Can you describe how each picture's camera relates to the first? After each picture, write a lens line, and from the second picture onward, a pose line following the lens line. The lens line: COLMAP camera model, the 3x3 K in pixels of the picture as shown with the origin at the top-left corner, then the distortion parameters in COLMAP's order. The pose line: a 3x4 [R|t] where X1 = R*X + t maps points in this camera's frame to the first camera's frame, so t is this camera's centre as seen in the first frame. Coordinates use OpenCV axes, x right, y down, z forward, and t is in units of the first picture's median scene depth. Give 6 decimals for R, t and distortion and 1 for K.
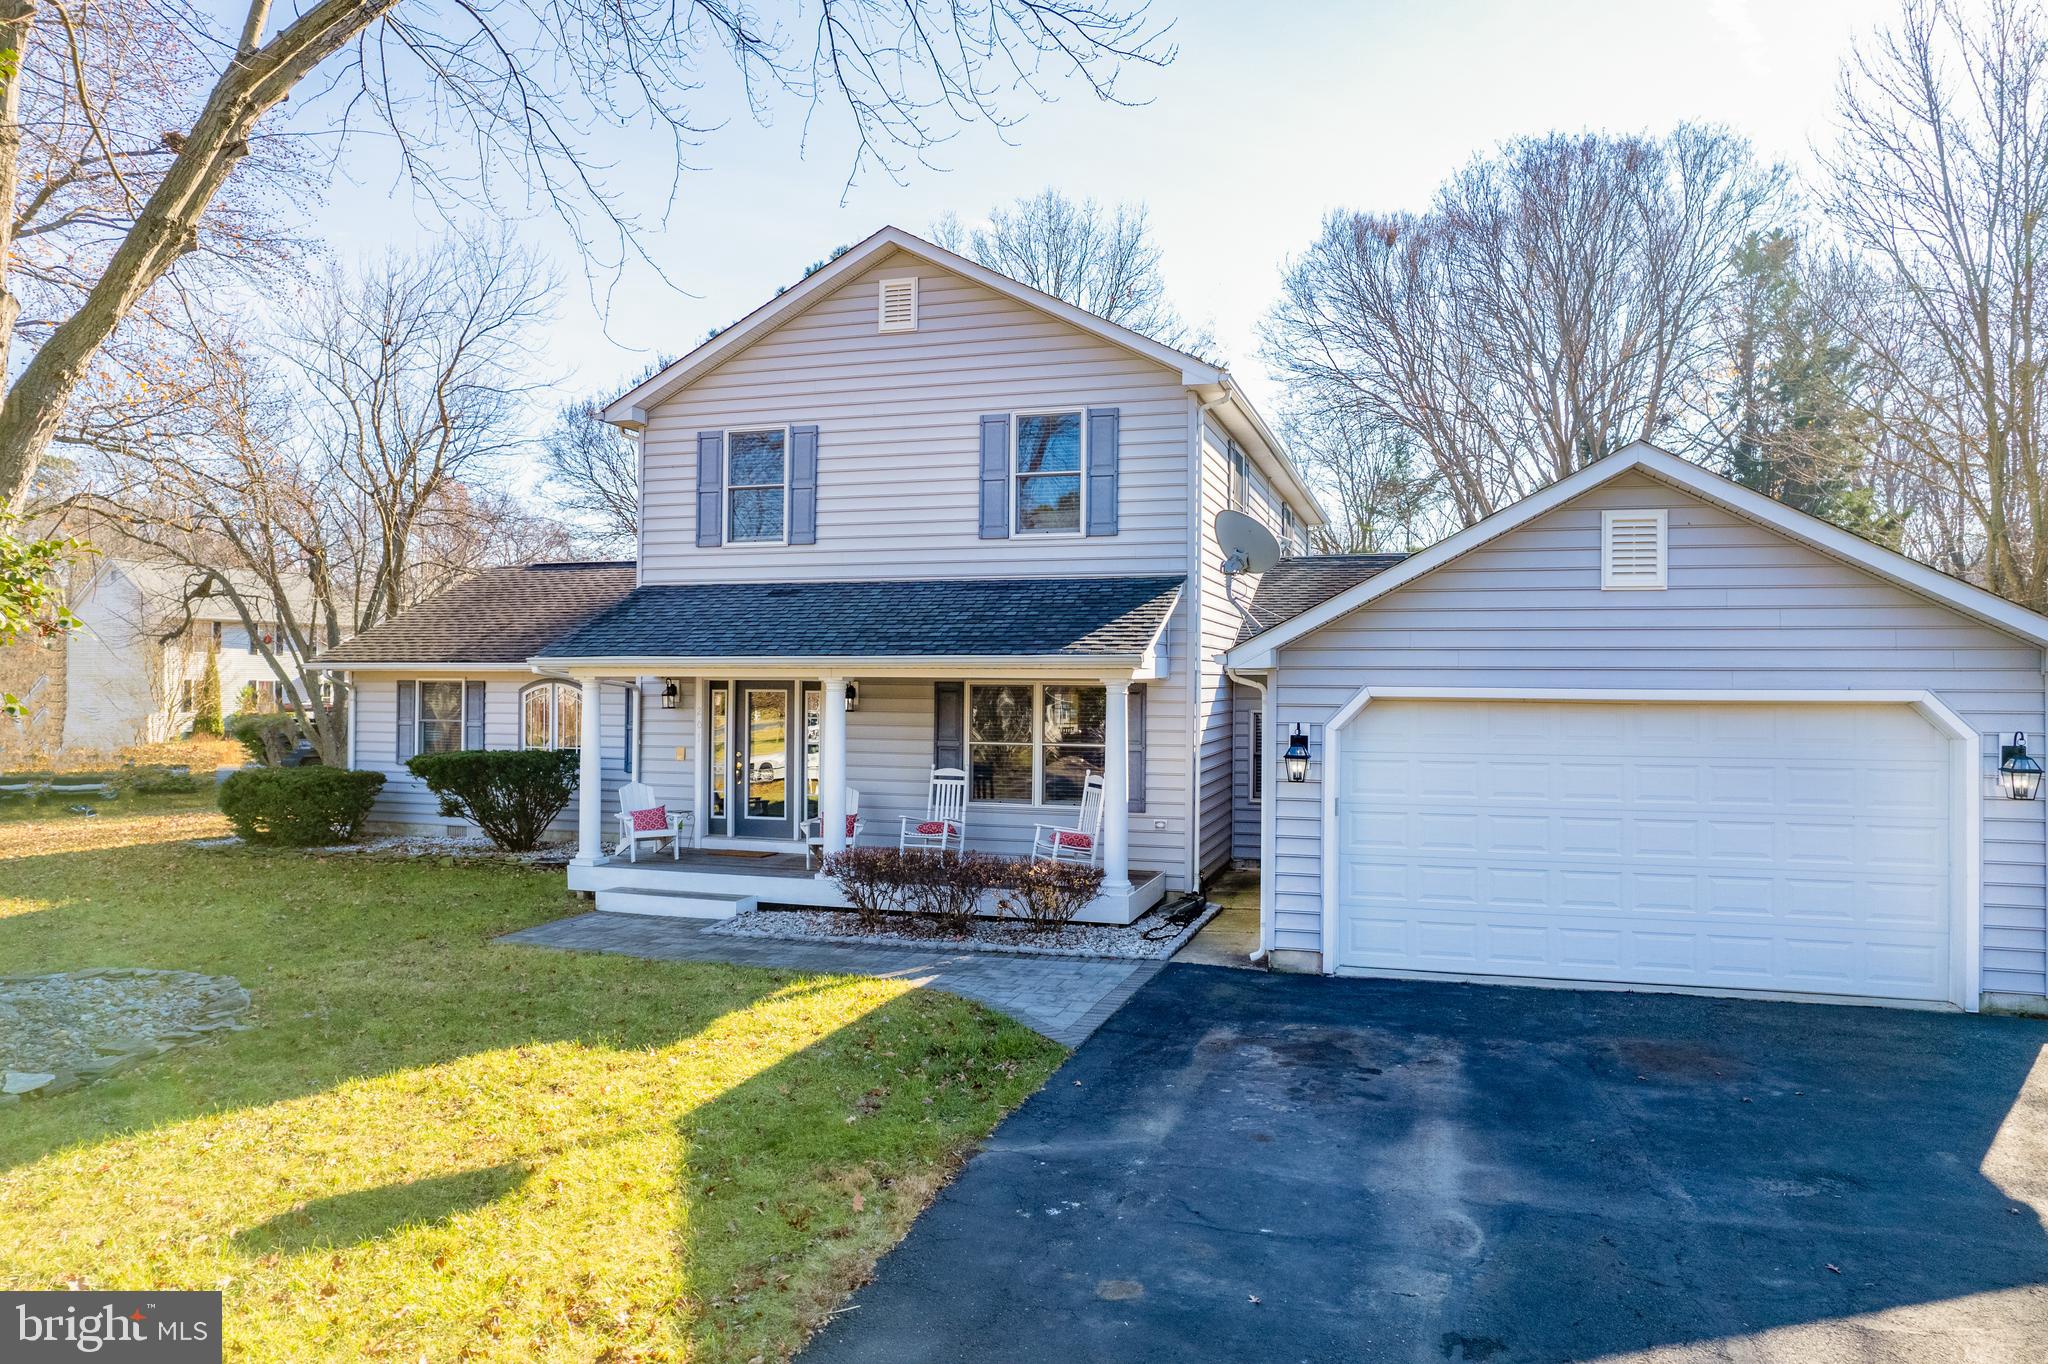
lens RADIAL K [[1309.3, 0, 1022.3], [0, 1309.3, 675.8], [0, 0, 1]] dist [-0.078018, 0.070749]
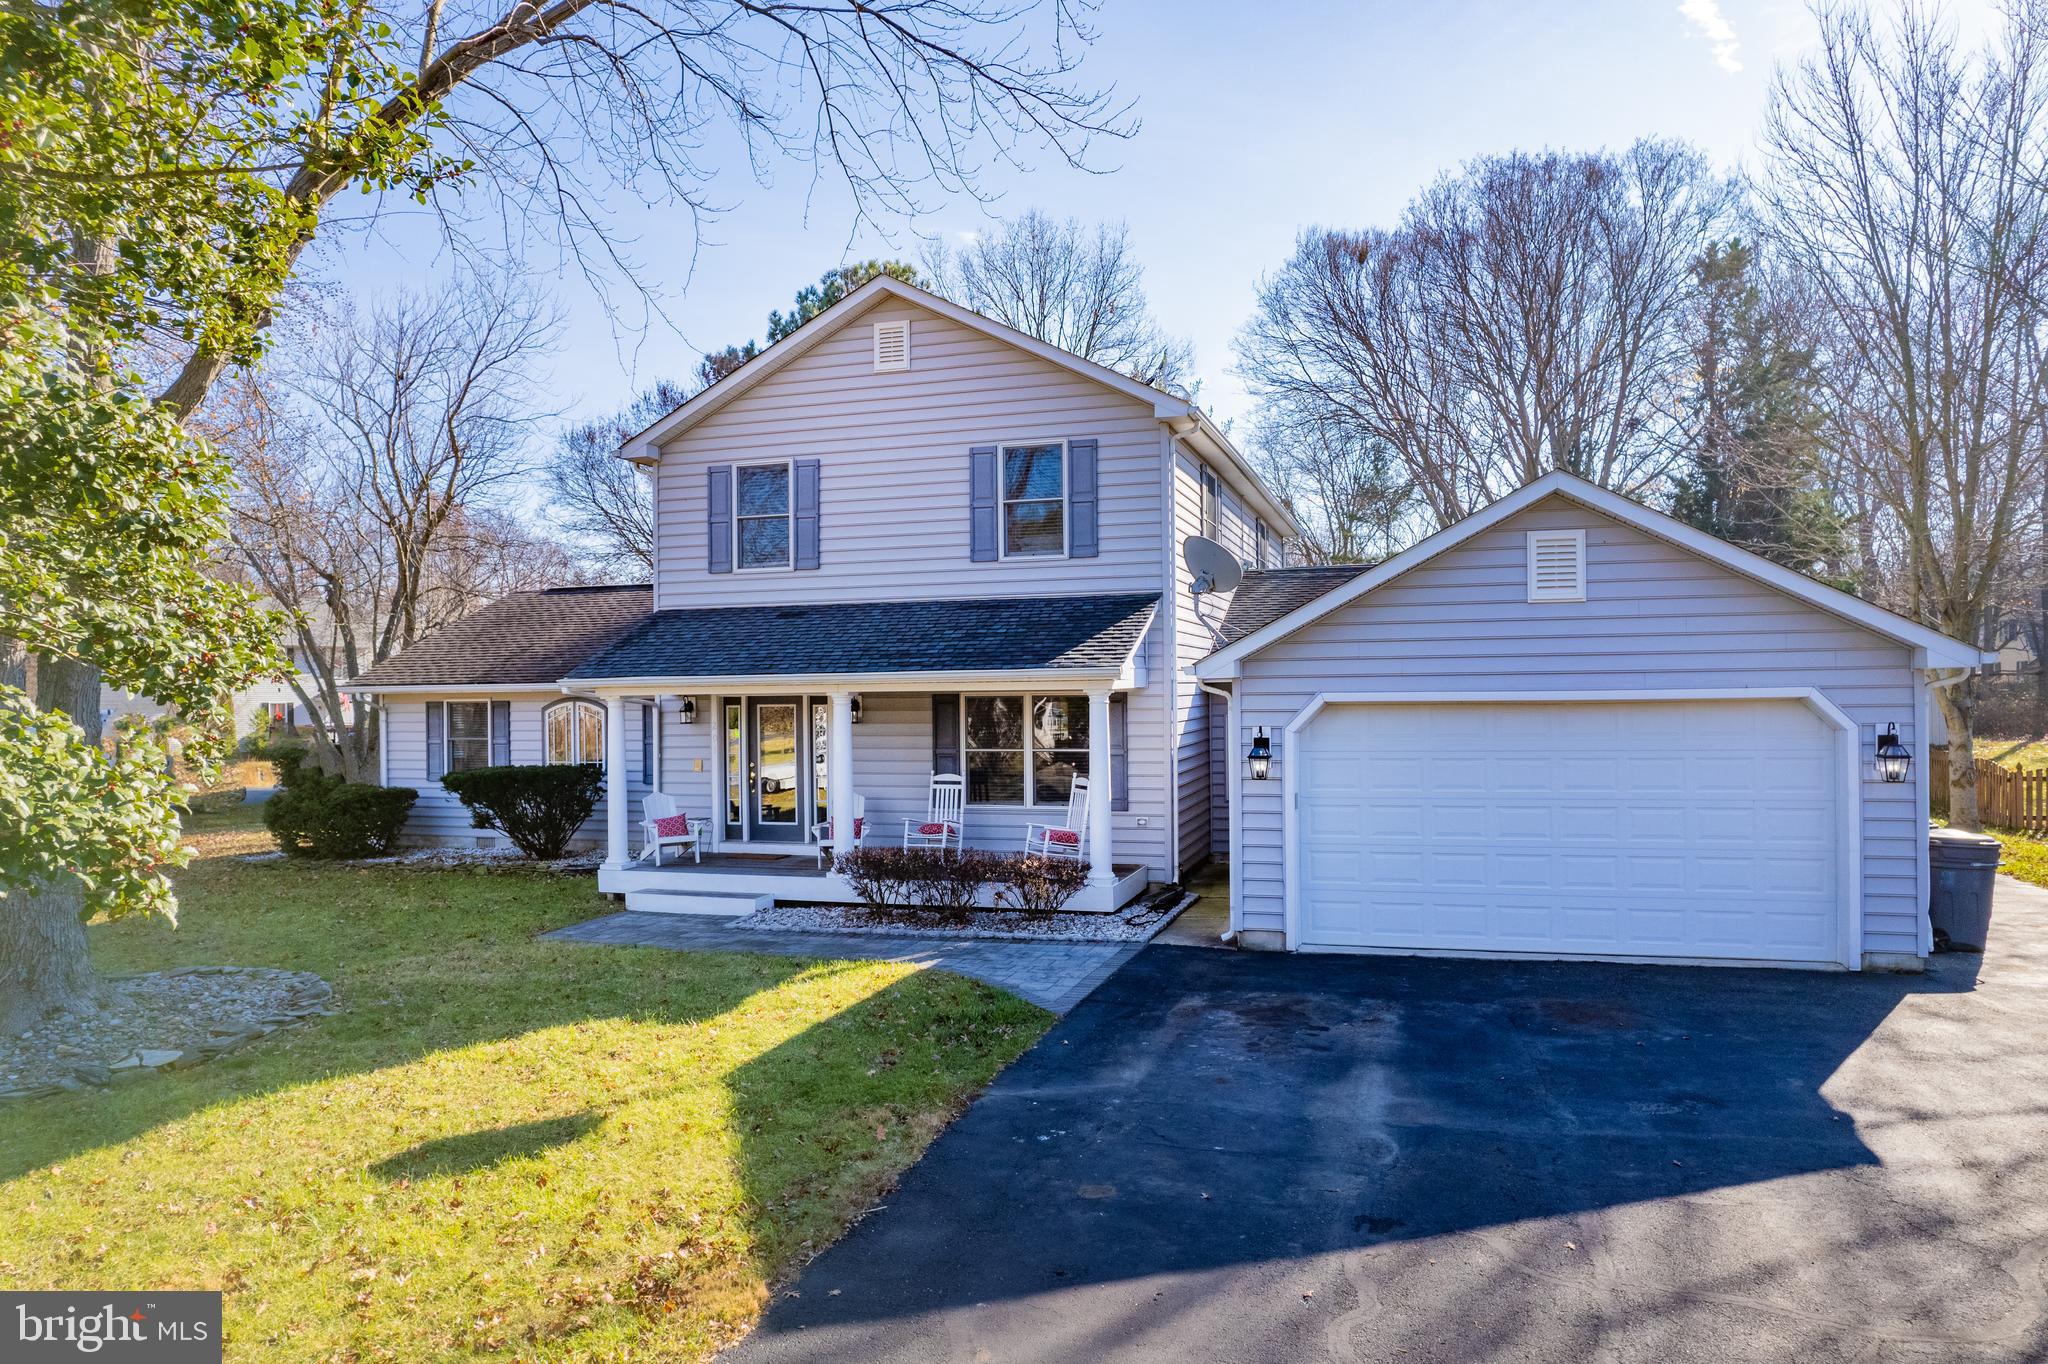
lens RADIAL K [[1309.3, 0, 1022.3], [0, 1309.3, 675.8], [0, 0, 1]] dist [-0.078018, 0.070749]
pose [[0.999808, -0.019007, 0.004816, 0.002600], [0.019031, 0.999807, -0.004885, -0.004030], [-0.004723, 0.004976, 0.999976, -0.081419]]
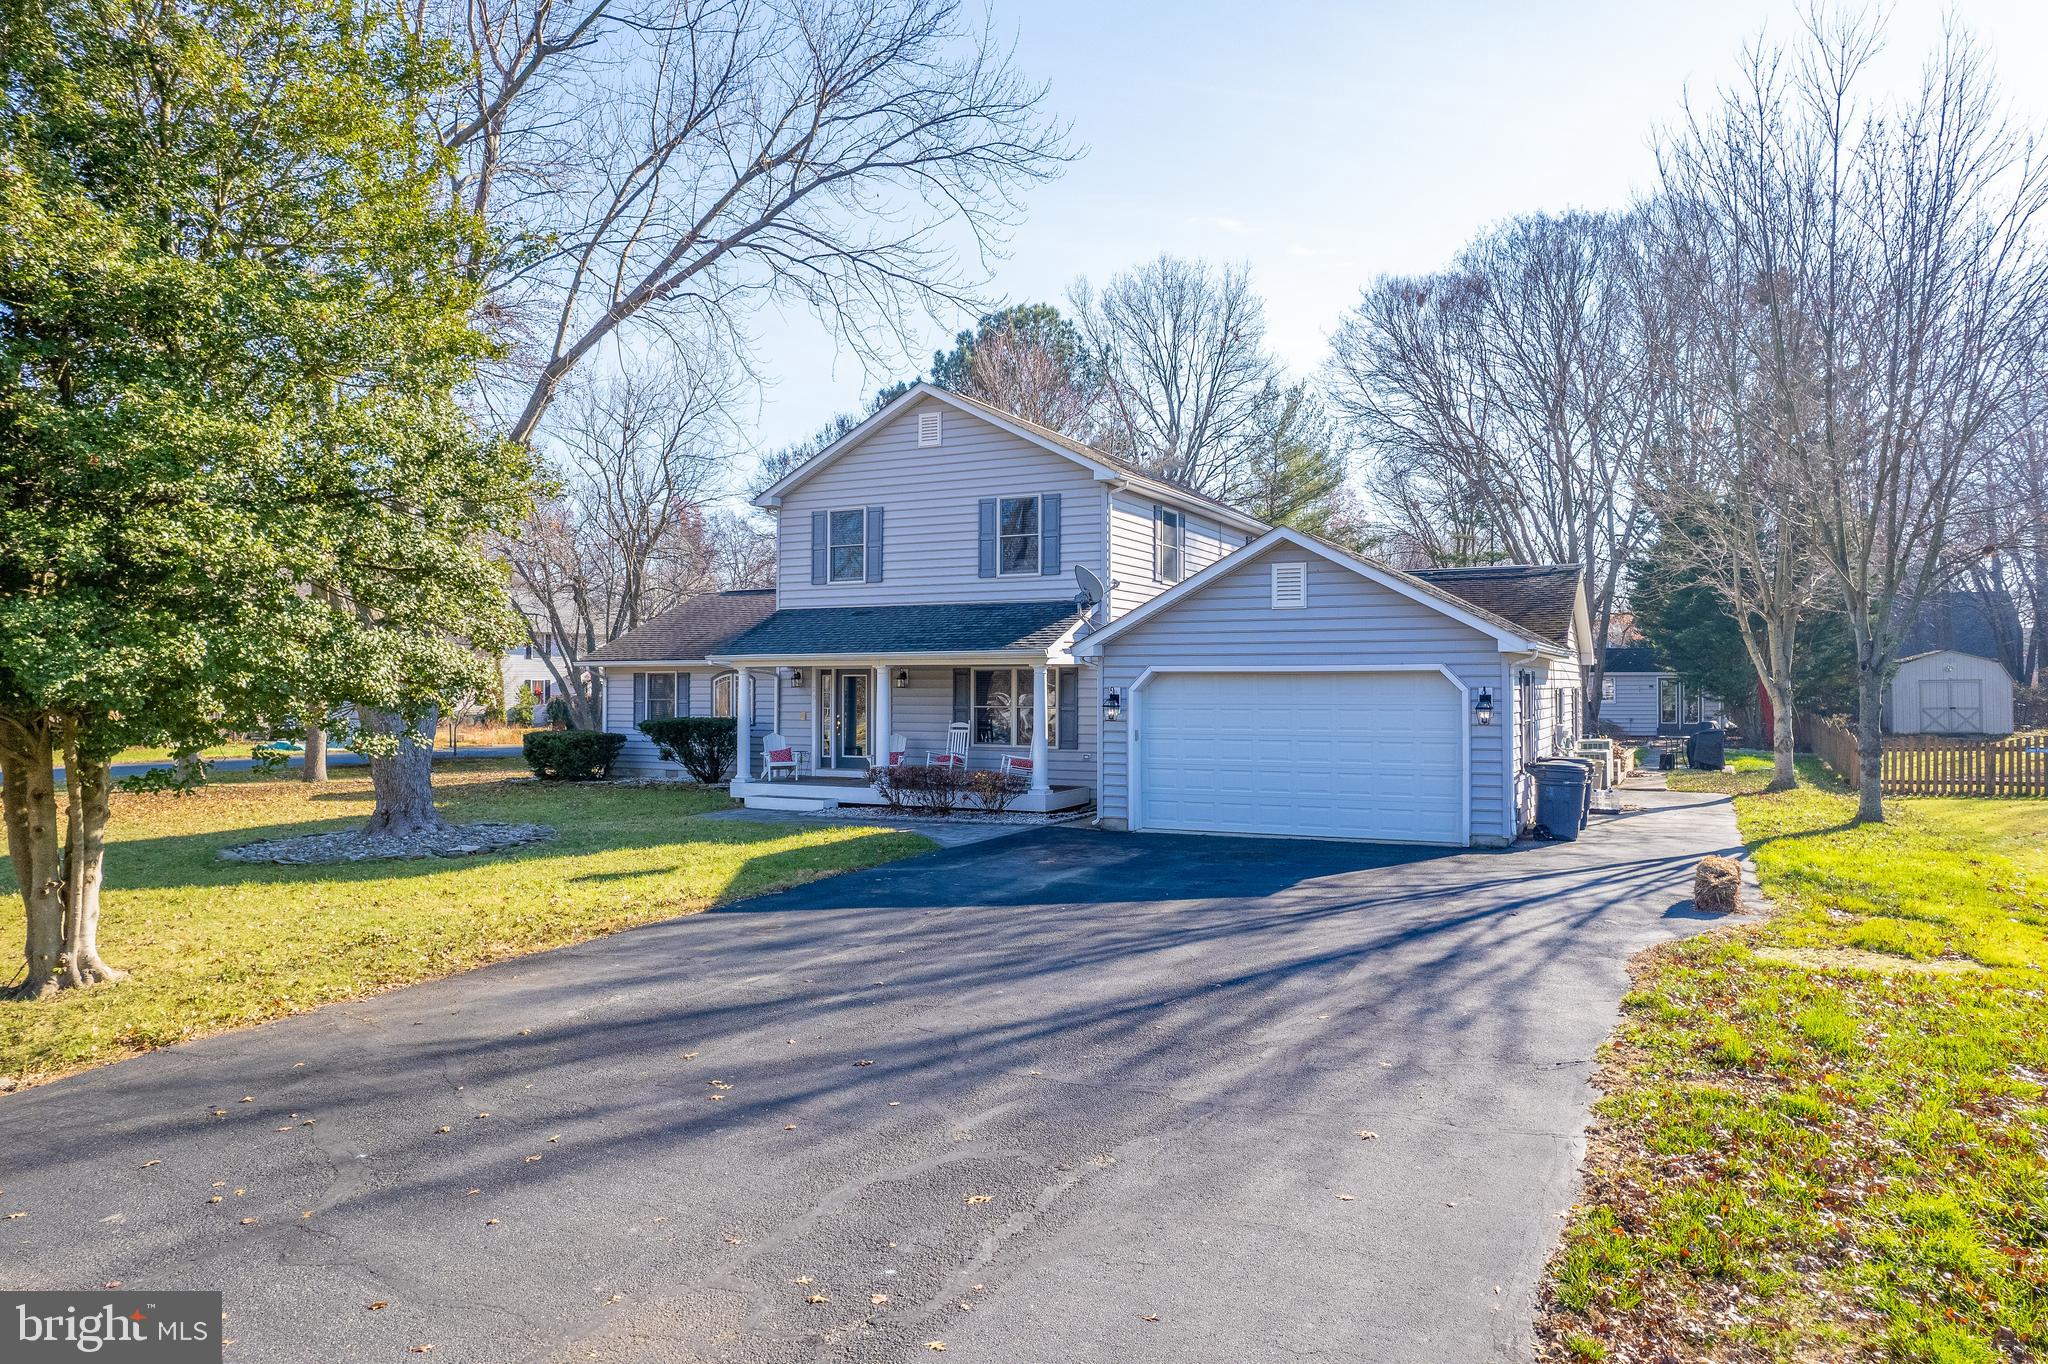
lens RADIAL K [[1325.6, 0, 1039.8], [0, 1325.6, 651.7], [0, 0, 1]] dist [-0.050683, 0.073606]
pose [[0.987127, -0.011717, -0.159509, 0.276932], [0.008889, 0.999791, -0.018434, 0.014004], [0.159692, 0.016779, 0.987024, -0.537143]]
